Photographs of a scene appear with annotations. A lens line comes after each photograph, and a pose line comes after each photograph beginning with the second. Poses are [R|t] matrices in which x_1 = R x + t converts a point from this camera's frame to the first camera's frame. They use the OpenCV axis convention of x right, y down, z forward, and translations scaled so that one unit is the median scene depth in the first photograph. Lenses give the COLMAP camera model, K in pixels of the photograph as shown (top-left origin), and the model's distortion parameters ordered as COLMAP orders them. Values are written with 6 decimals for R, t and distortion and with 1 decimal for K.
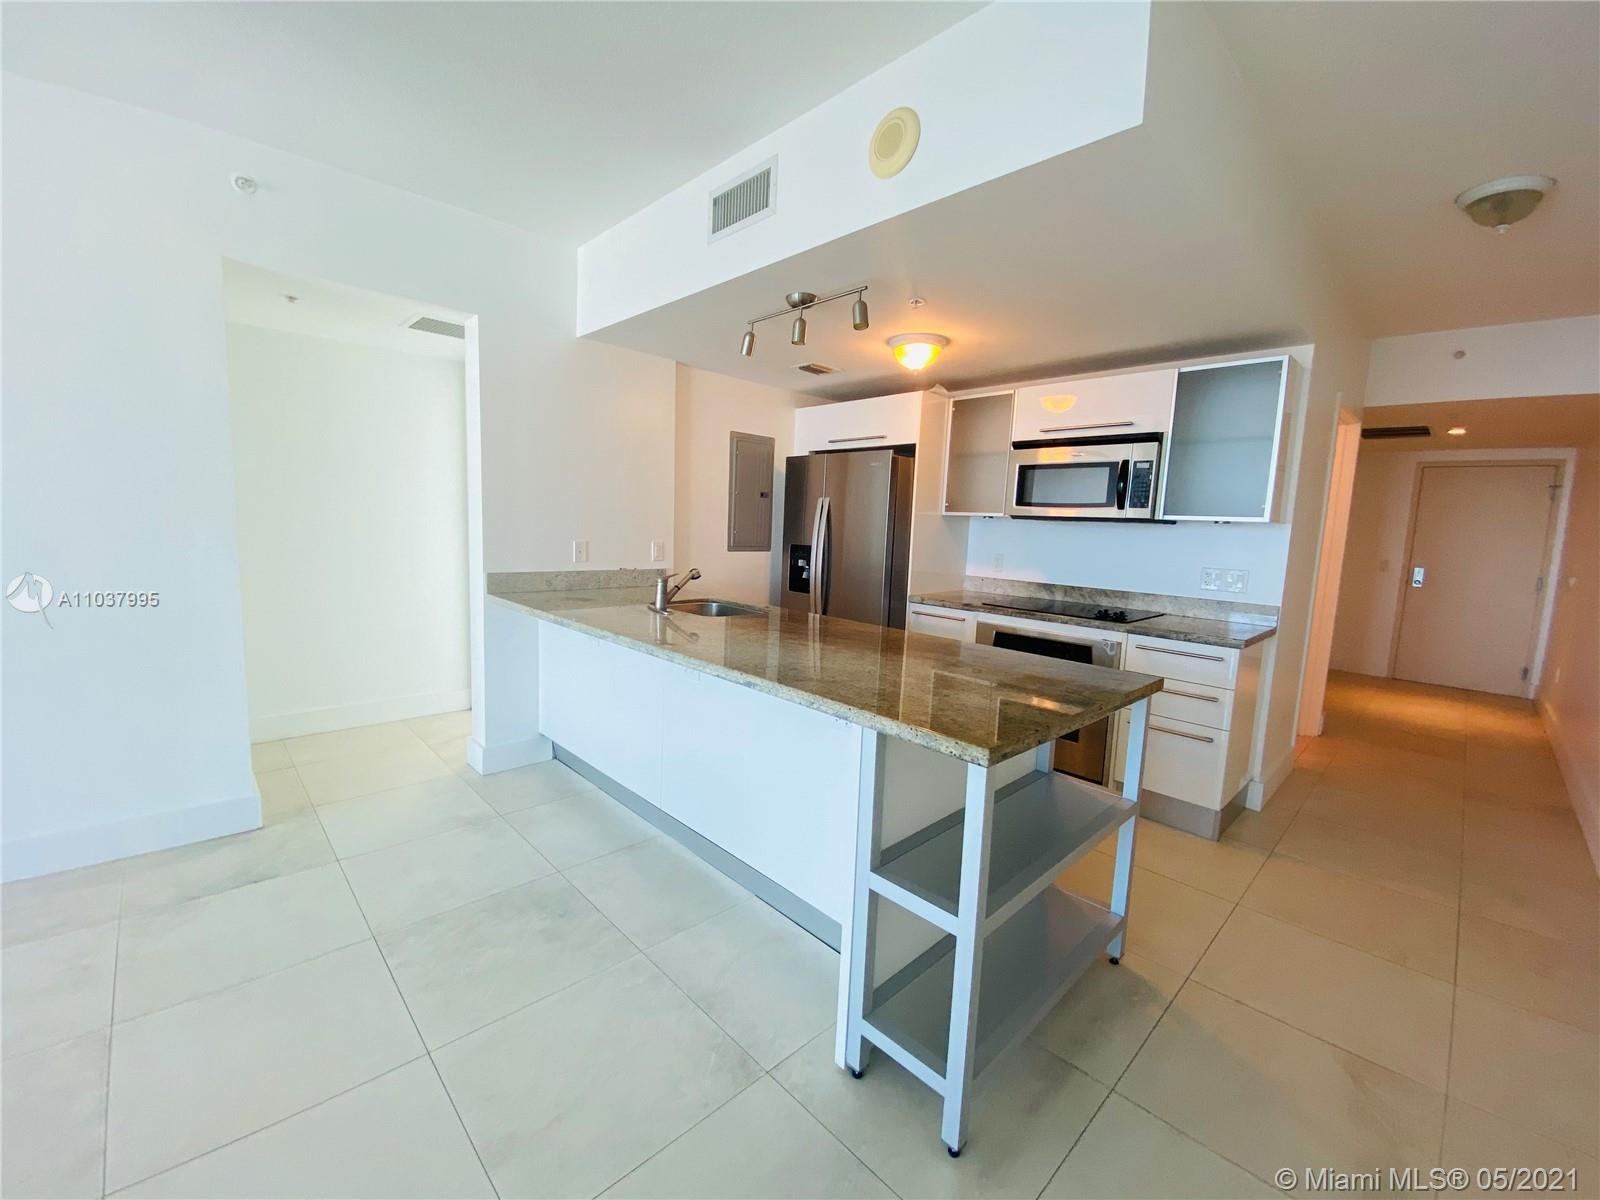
lens RADIAL K [[656.6, 0, 793.2], [0, 656.6, 600.6], [0, 0, 1]] dist [0.037433, -0.032180]
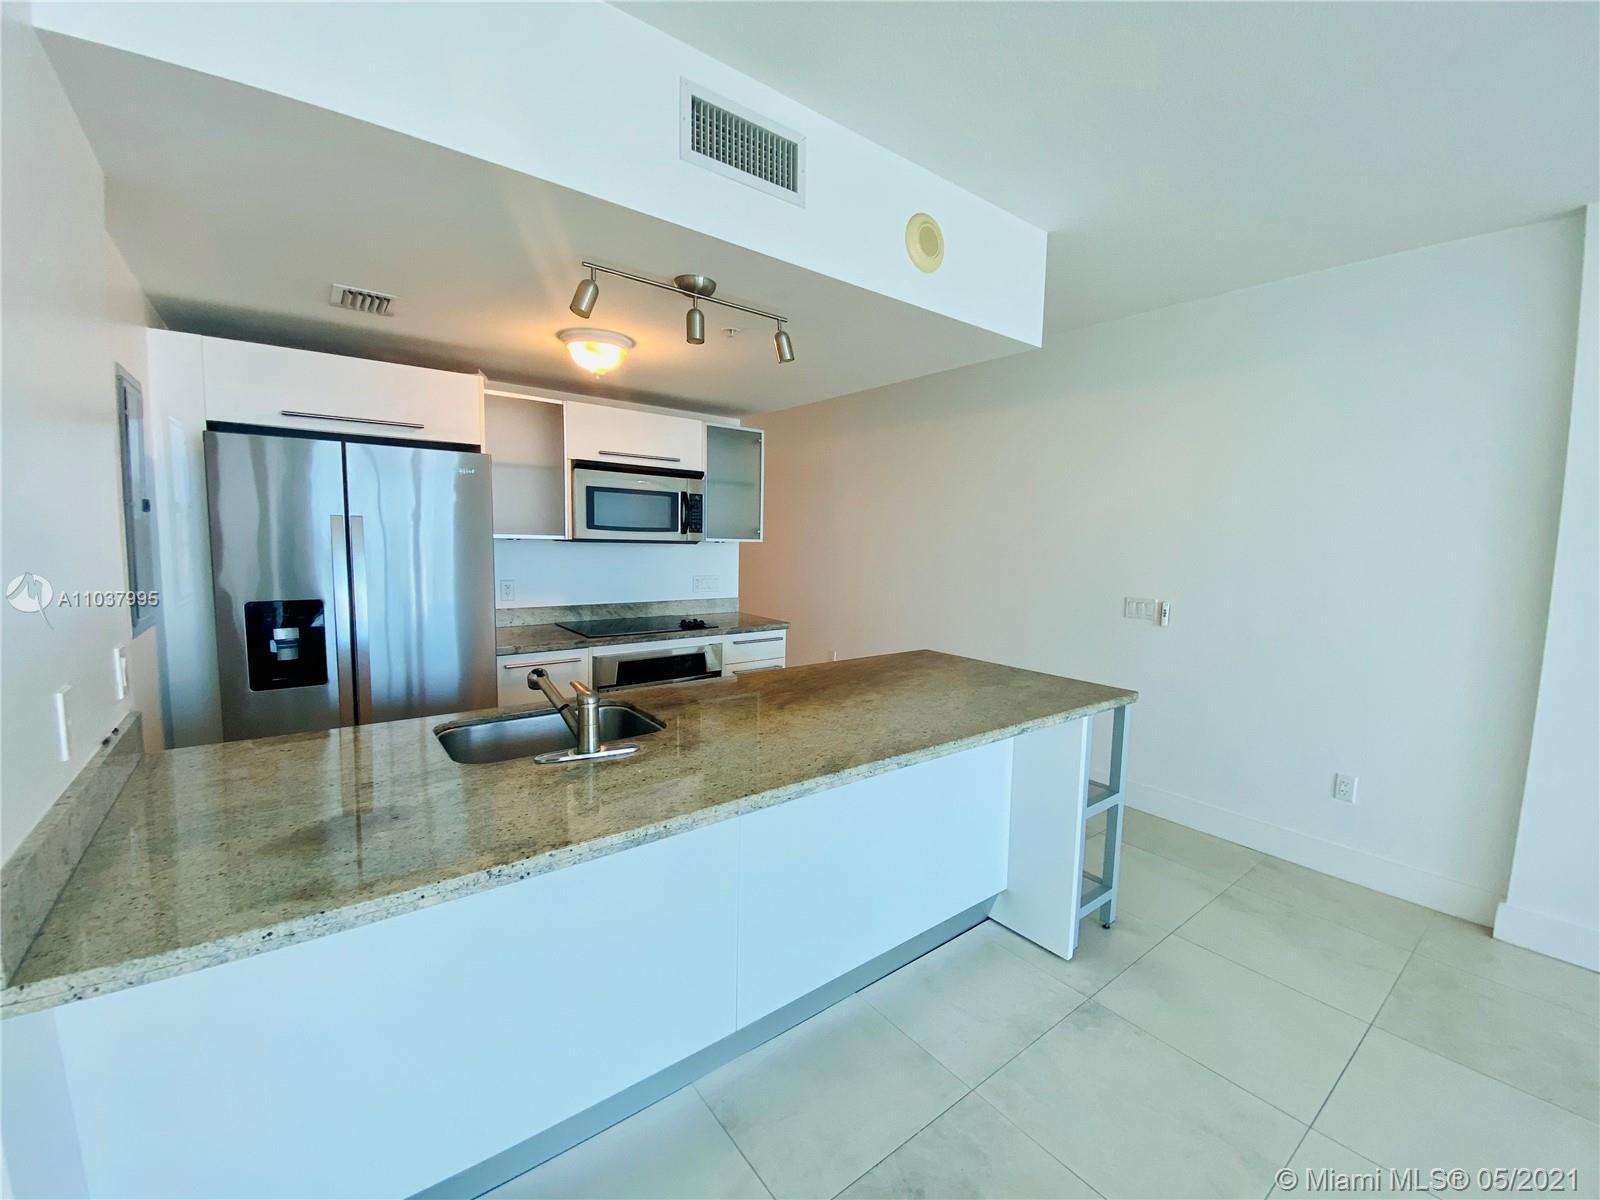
lens RADIAL K [[656.6, 0, 793.2], [0, 656.6, 600.6], [0, 0, 1]] dist [0.037433, -0.032180]
pose [[0.102241, -0.137693, 0.985184, -0.650770], [0.102117, 0.986595, 0.127292, -0.149763], [-0.989504, 0.087589, 0.114932, 0.689884]]
